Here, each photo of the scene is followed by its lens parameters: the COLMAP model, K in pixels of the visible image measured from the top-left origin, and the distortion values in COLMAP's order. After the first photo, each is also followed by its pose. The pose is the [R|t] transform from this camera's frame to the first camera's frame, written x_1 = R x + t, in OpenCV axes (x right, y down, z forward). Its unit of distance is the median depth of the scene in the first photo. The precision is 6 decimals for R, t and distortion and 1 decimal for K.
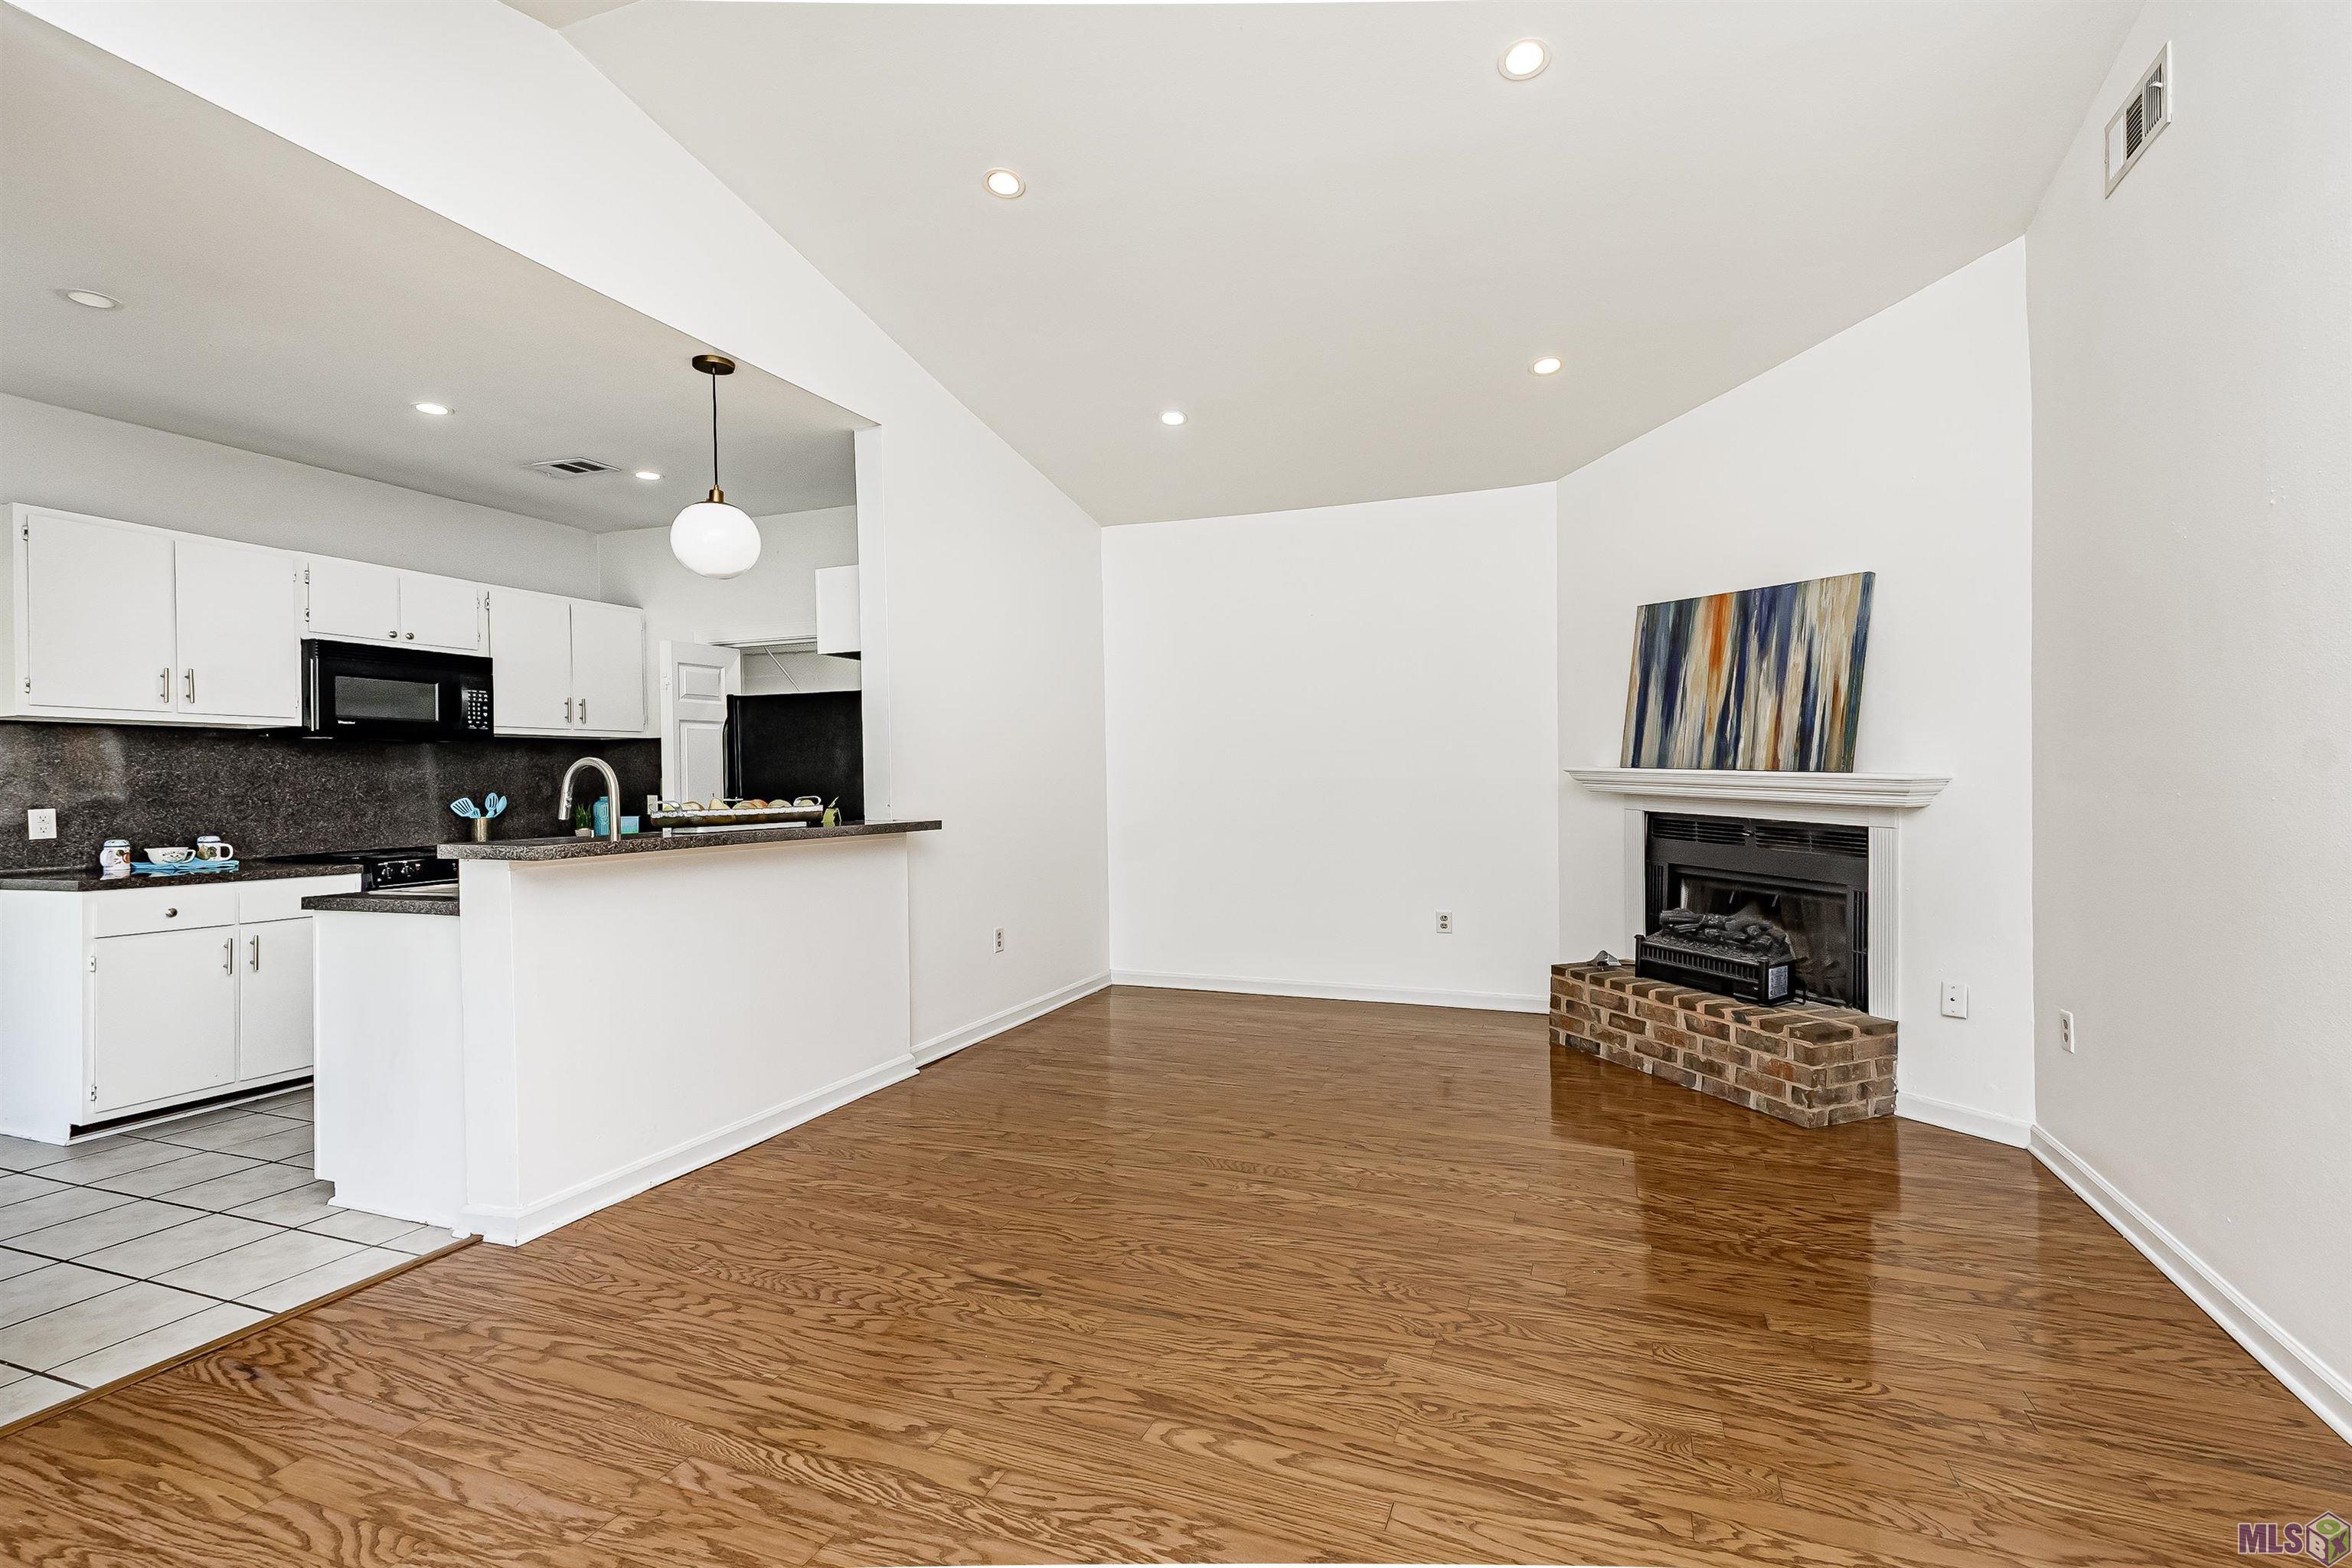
lens RADIAL K [[1037.2, 0, 1347.0], [0, 1037.2, 782.4], [0, 0, 1]] dist [-0.000041, -0.000550]
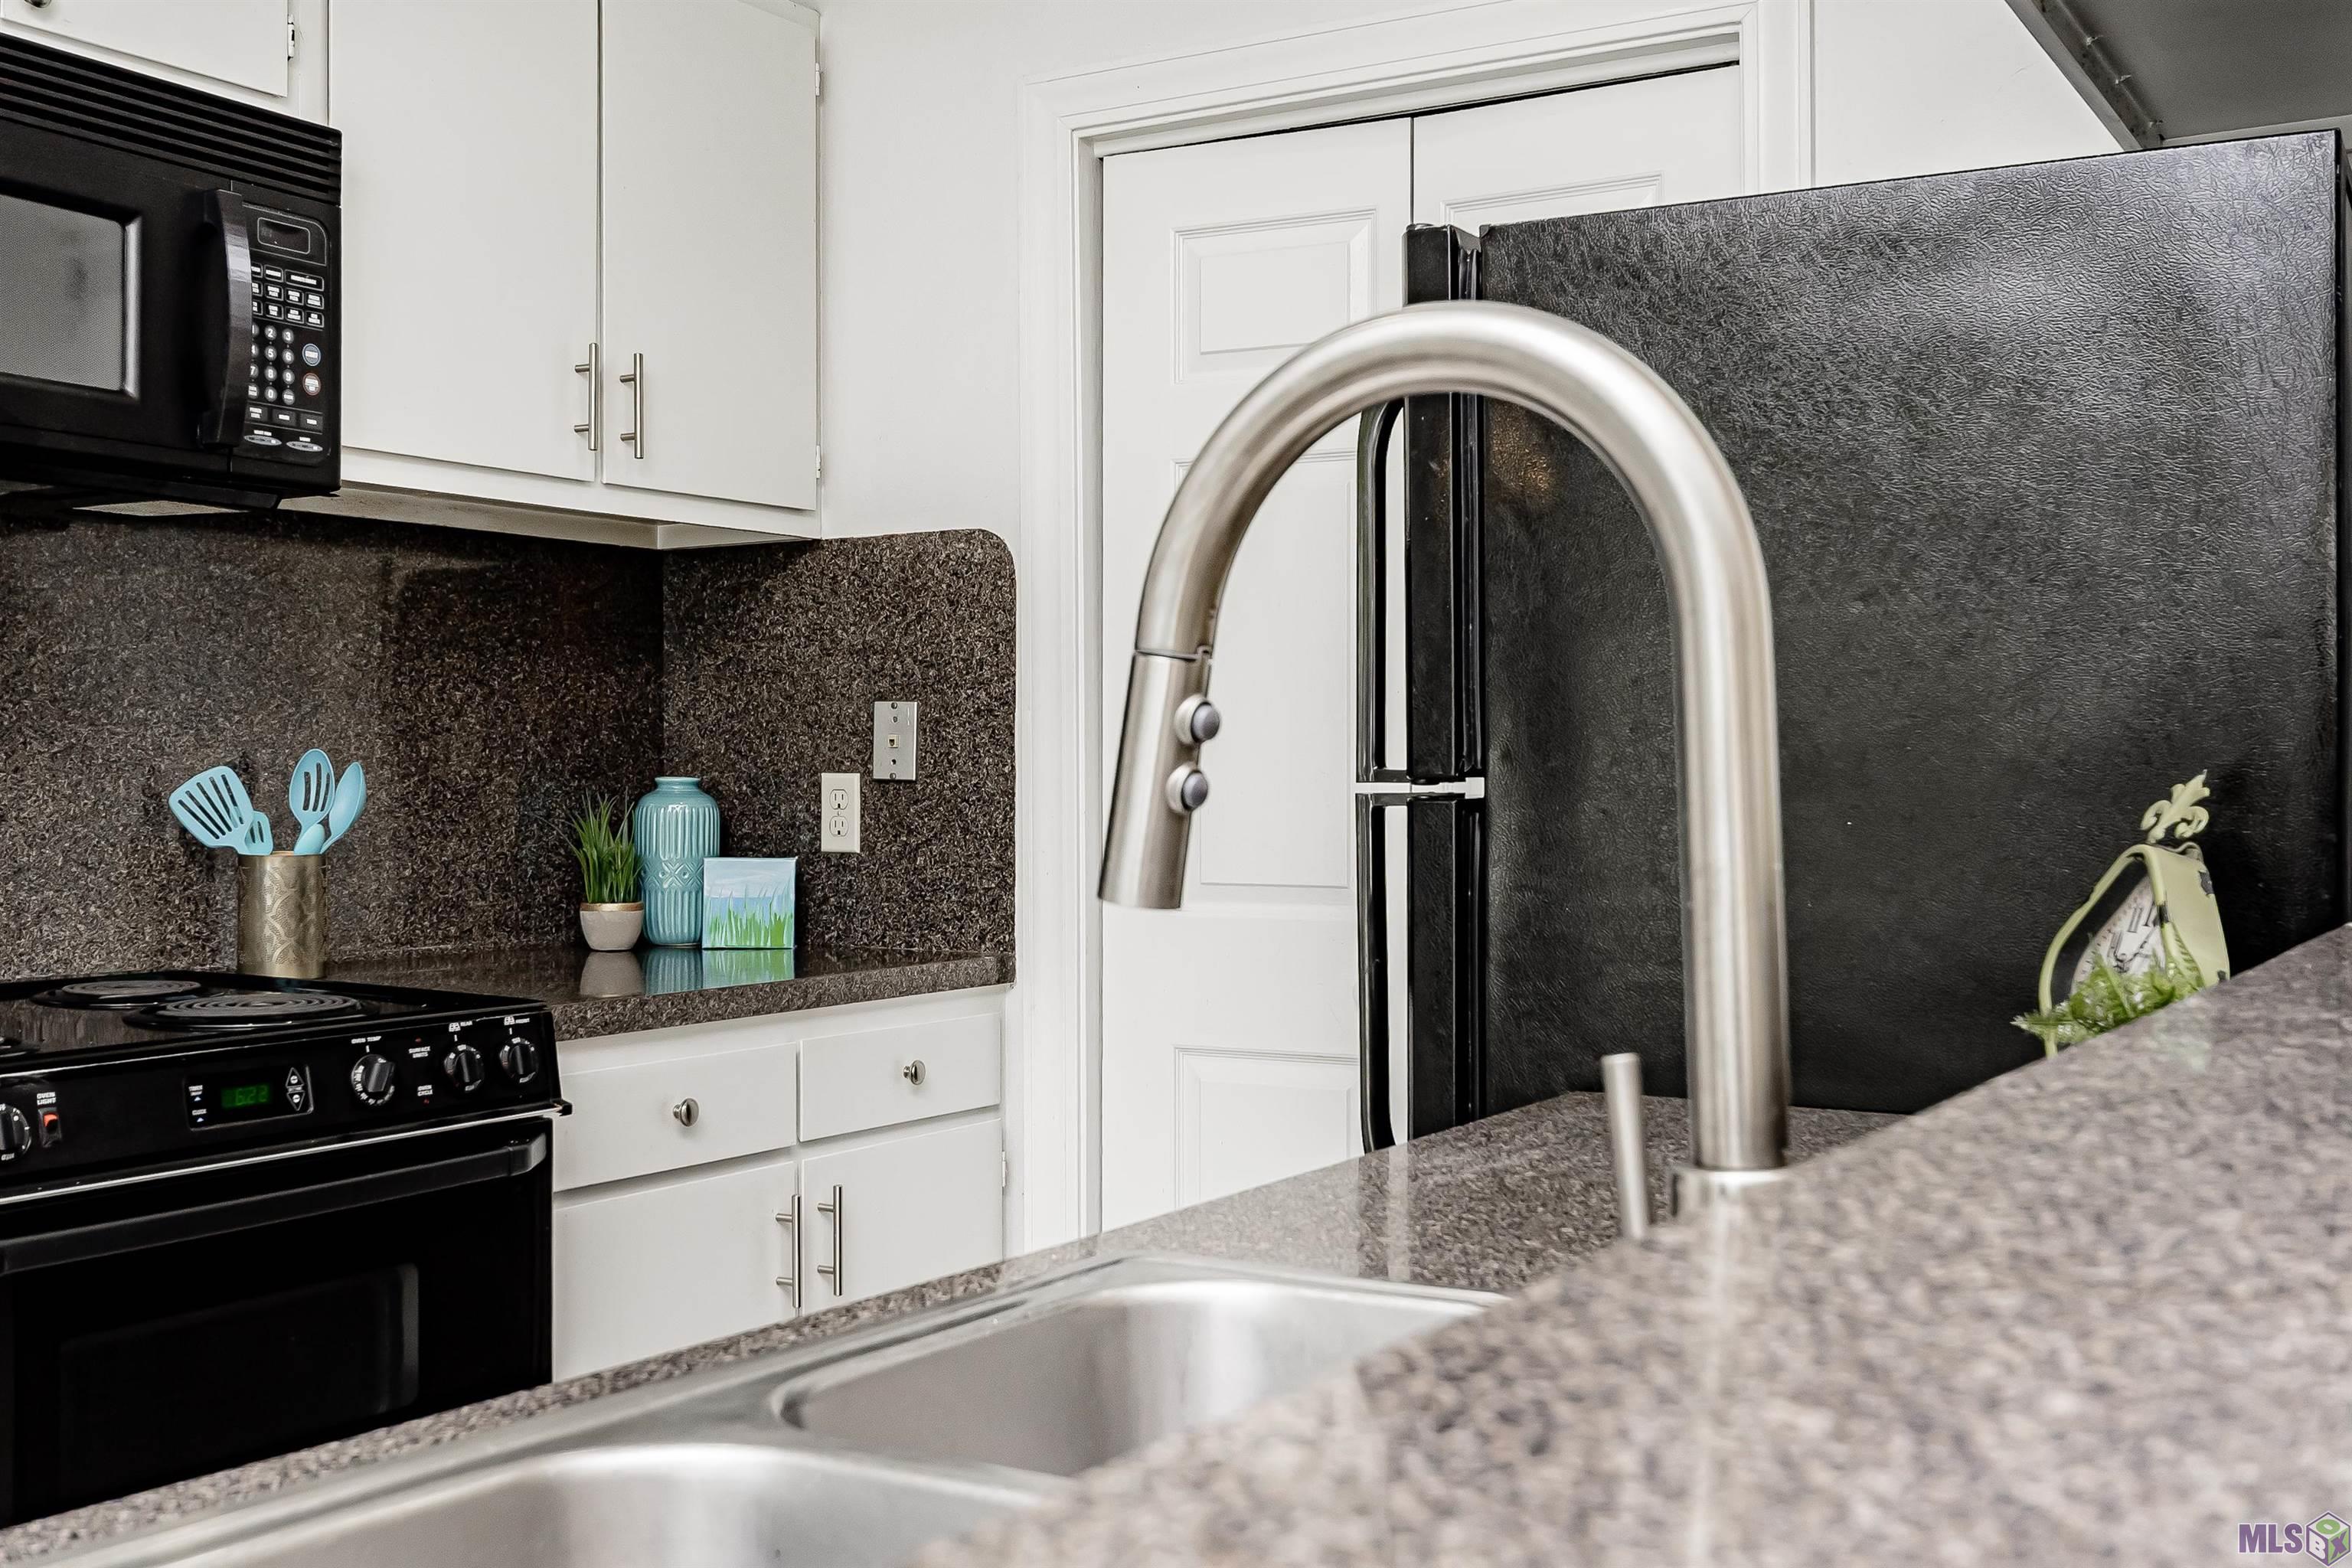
lens RADIAL K [[2388.9, 0, 1176.0], [0, 2388.9, 784.0], [0, 0, 1]] dist [-0.014683, -0.004524]
pose [[0.955458, 0.009957, -0.294959, -0.477776], [-0.010433, 0.999946, -0.000040, 0.016030], [0.294942, 0.003116, 0.955510, 0.539992]]
